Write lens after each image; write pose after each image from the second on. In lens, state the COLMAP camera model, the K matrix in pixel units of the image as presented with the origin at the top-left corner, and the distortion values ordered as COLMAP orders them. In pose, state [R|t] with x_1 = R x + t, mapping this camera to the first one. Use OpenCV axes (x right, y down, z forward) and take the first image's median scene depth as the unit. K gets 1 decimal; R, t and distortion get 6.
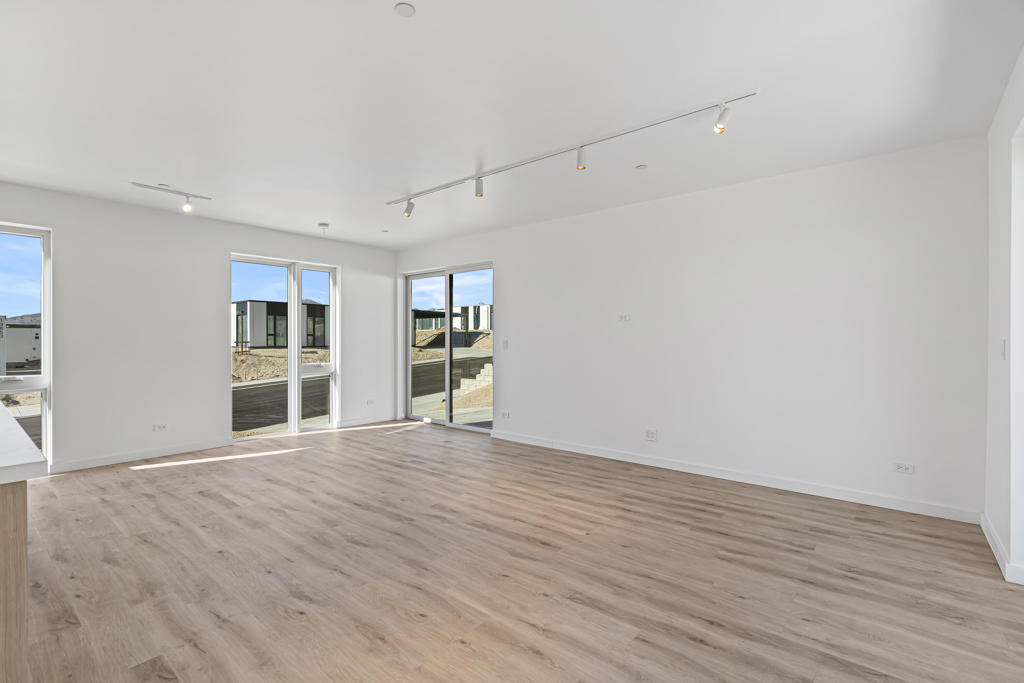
lens RADIAL K [[472.3, 0, 504.0], [0, 472.3, 333.1], [0, 0, 1]] dist [-0.000045, 0.001379]
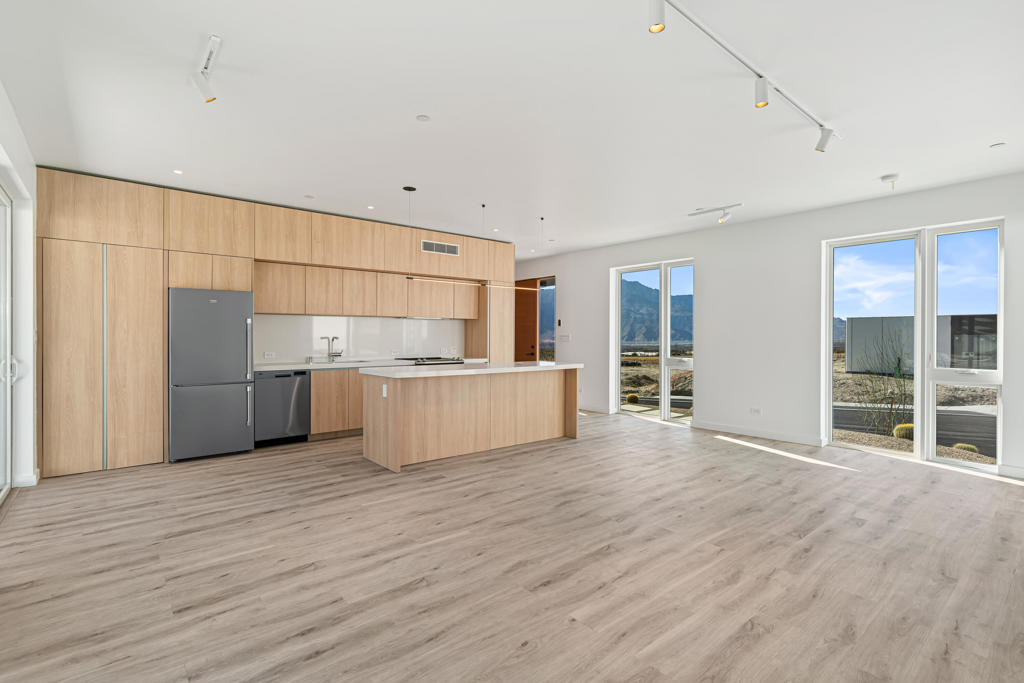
lens RADIAL K [[472.3, 0, 514.4], [0, 472.3, 343.1], [0, 0, 1]] dist [-0.000045, 0.001379]
pose [[-0.161980, 0.011438, -0.986728, 0.768337], [0.009725, 0.999903, 0.009995, 0.024792], [0.986746, -0.007977, -0.162075, 0.937719]]
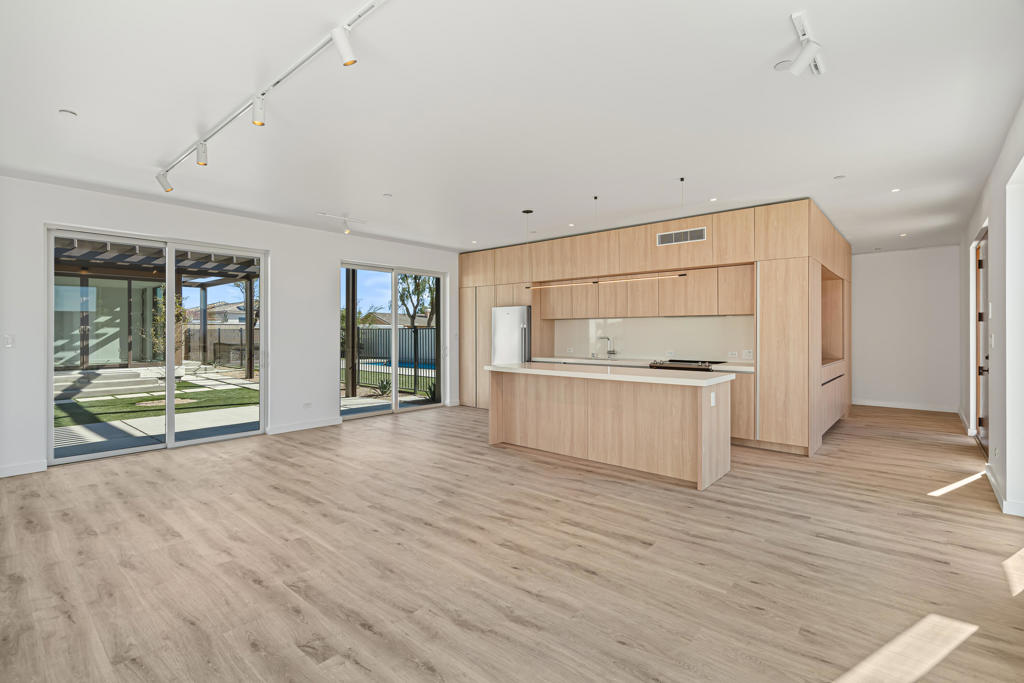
lens RADIAL K [[472.3, 0, 517.8], [0, 472.3, 335.6], [0, 0, 1]] dist [-0.000045, 0.001379]
pose [[-0.999981, -0.000201, -0.006162, -0.508902], [-0.000157, 0.999975, -0.007030, 0.020728], [0.006163, -0.007029, -0.999956, 2.034185]]
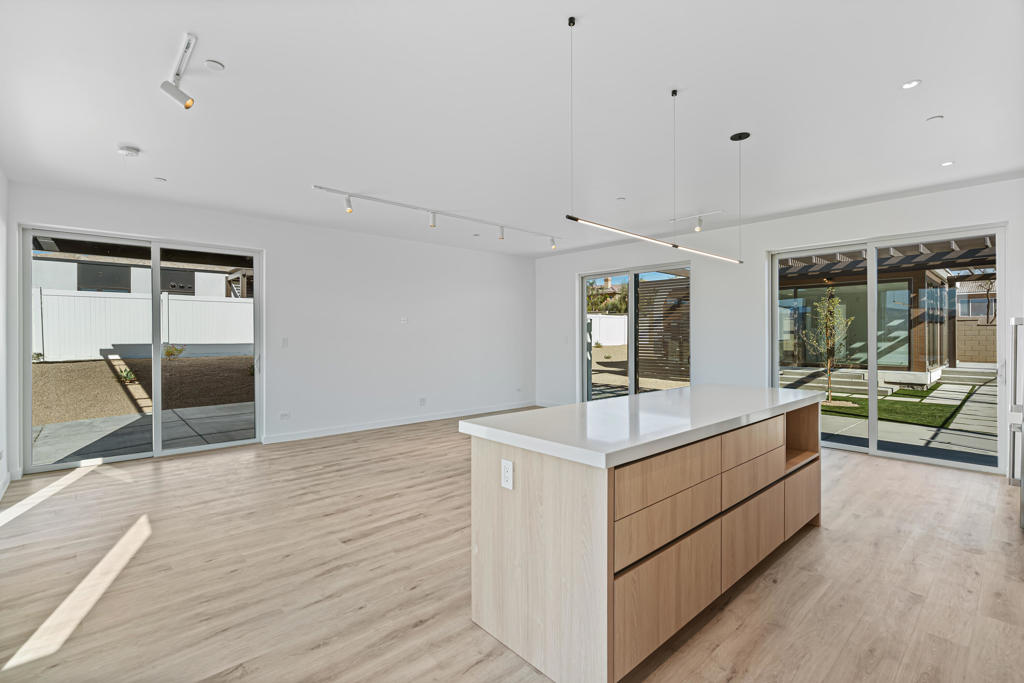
lens RADIAL K [[472.3, 0, 506.6], [0, 472.3, 341.1], [0, 0, 1]] dist [-0.000045, 0.001379]
pose [[0.133911, -0.011817, 0.990923, -1.586148], [-0.012191, 0.999834, 0.013571, 0.002879], [-0.990918, -0.013898, 0.133744, 0.759822]]
